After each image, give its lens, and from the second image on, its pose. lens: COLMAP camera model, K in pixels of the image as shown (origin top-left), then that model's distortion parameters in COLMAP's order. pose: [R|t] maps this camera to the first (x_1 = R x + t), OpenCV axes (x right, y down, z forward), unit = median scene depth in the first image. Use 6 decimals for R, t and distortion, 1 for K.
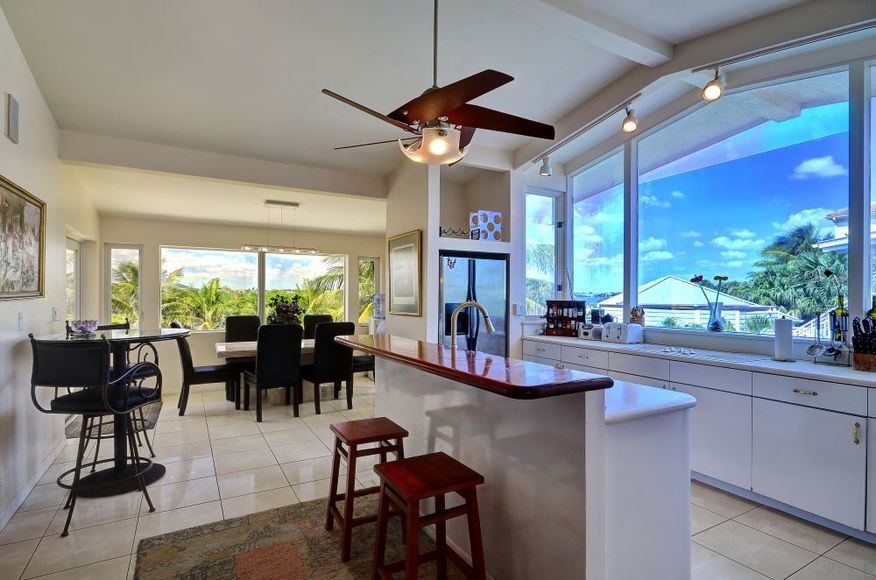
lens RADIAL K [[438.1, 0, 438.3], [0, 438.1, 295.9], [0, 0, 1]] dist [0.000732, 0.000050]
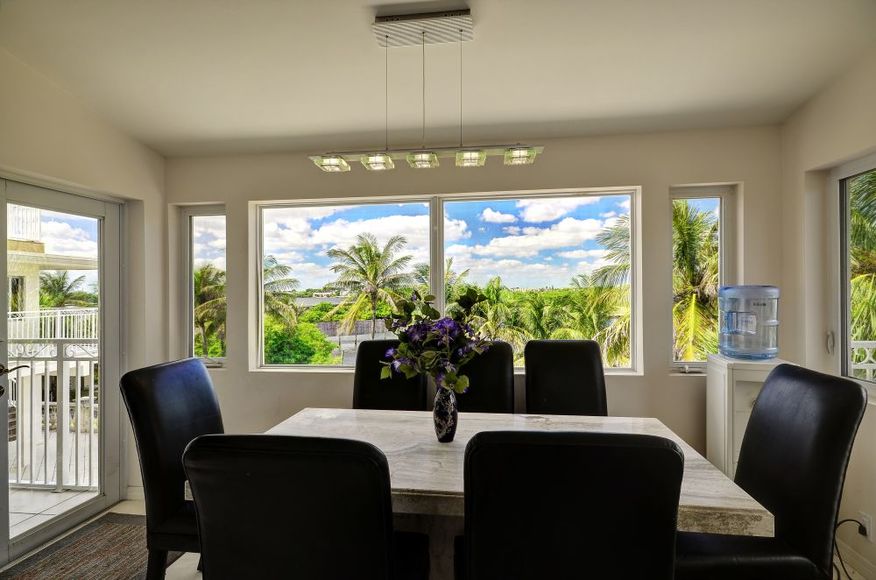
lens RADIAL K [[438.1, 0, 438.3], [0, 438.1, 295.9], [0, 0, 1]] dist [0.000732, 0.000050]
pose [[0.799770, -0.006282, -0.600274, -0.113056], [0.008408, 0.999964, 0.000738, -0.000362], [0.600248, -0.005637, 0.799794, 0.603093]]
